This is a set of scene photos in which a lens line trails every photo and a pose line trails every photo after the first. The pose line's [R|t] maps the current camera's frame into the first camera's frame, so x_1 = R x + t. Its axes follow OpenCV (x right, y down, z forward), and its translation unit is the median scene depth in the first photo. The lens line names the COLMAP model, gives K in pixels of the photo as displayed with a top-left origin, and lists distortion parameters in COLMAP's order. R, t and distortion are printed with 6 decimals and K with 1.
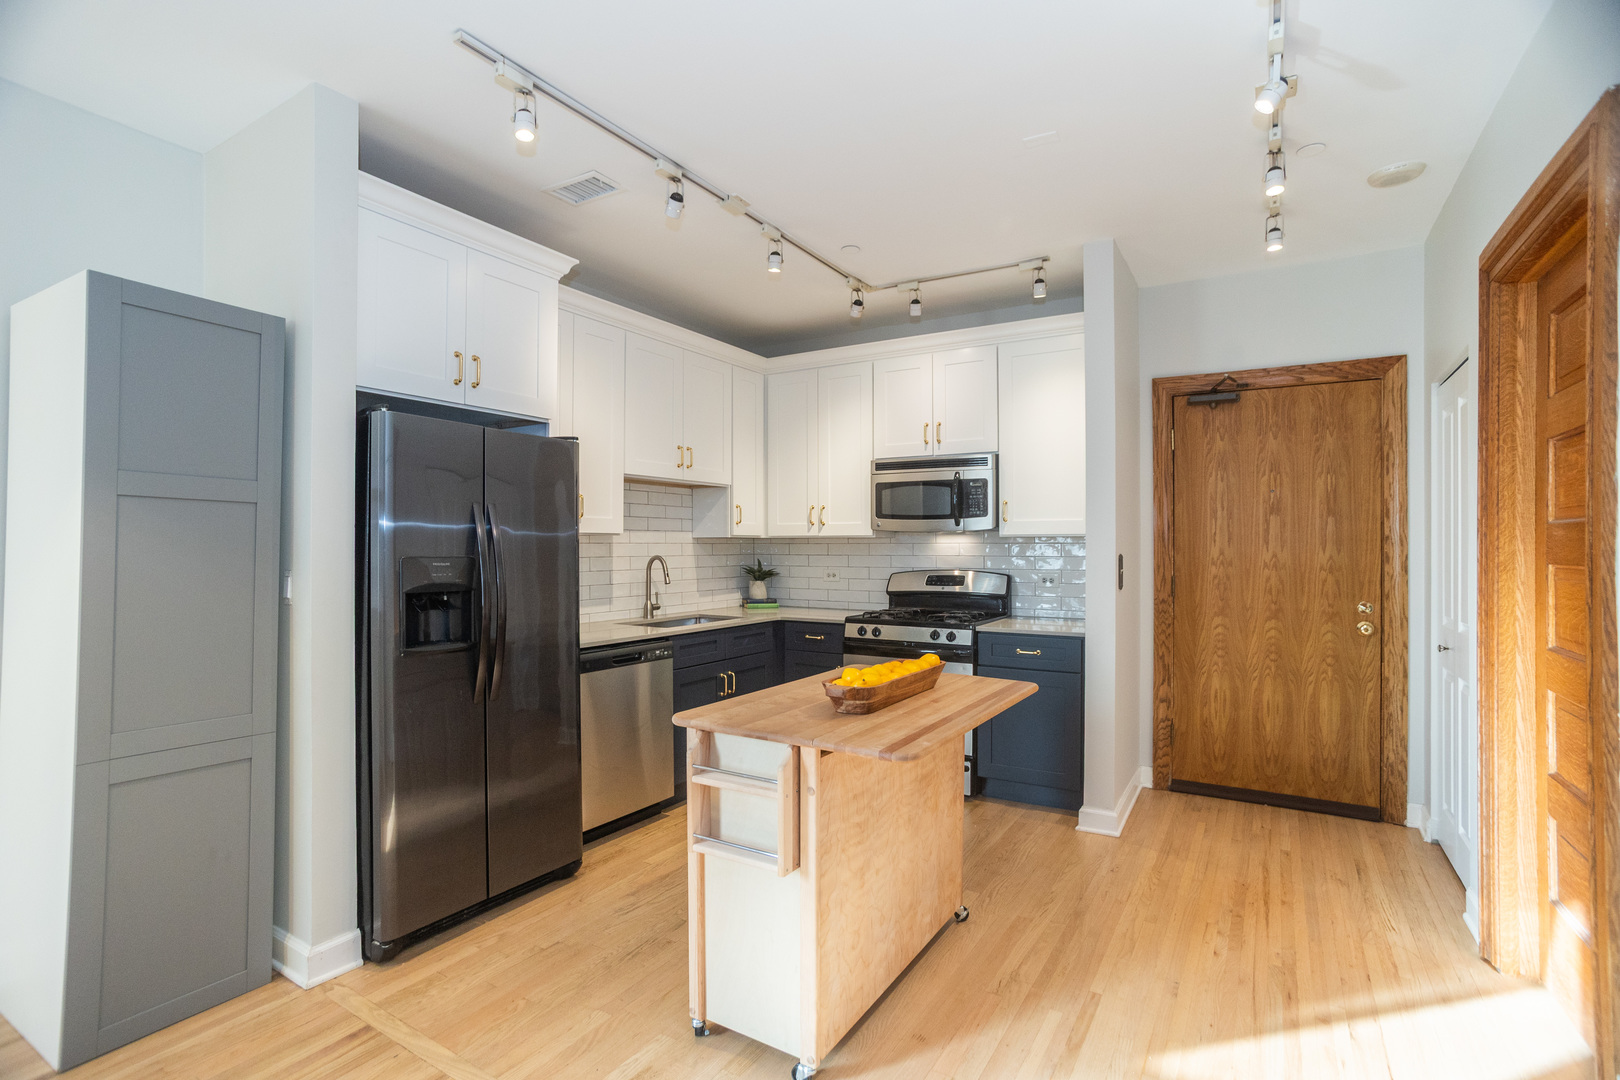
lens RADIAL K [[793.2, 0, 810.1], [0, 793.2, 548.5], [0, 0, 1]] dist [-0.067174, 0.047098]
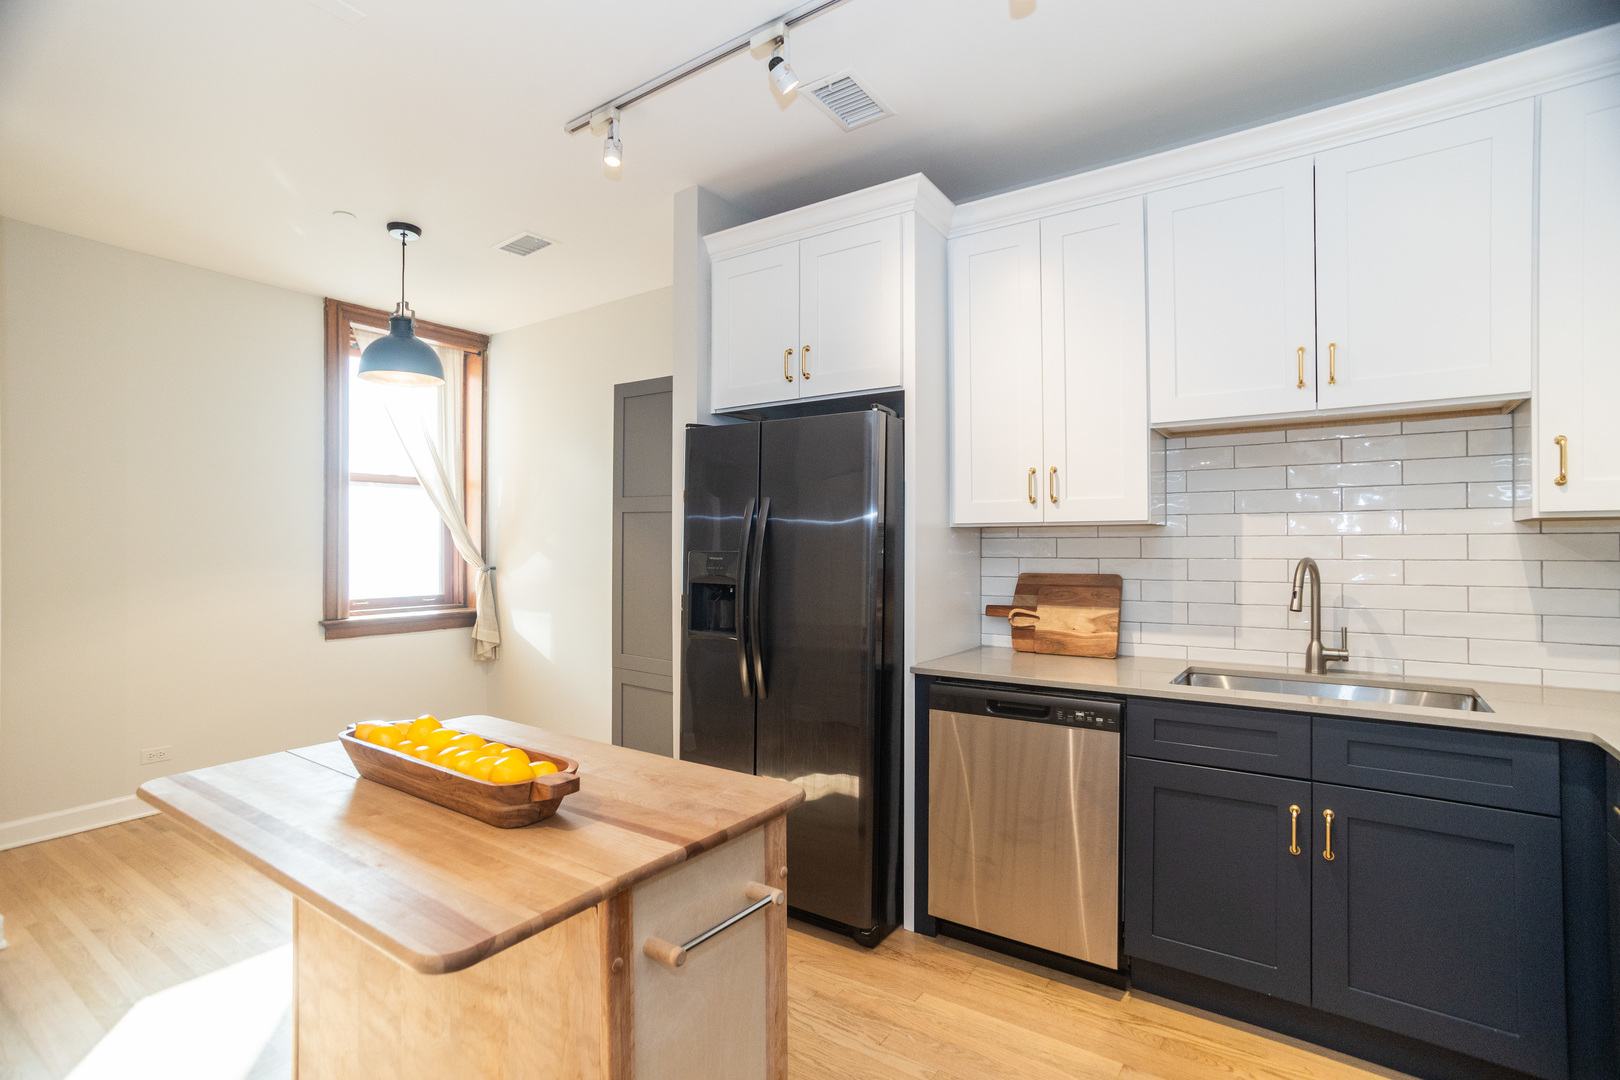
lens RADIAL K [[781.3, 0, 806.2], [0, 781.3, 543.9], [0, 0, 1]] dist [-0.064403, 0.044835]
pose [[-0.068768, -0.003793, -0.997625, 0.384525], [-0.002160, 0.999991, -0.003654, 0.002260], [0.997630, 0.001904, -0.068776, 0.763757]]
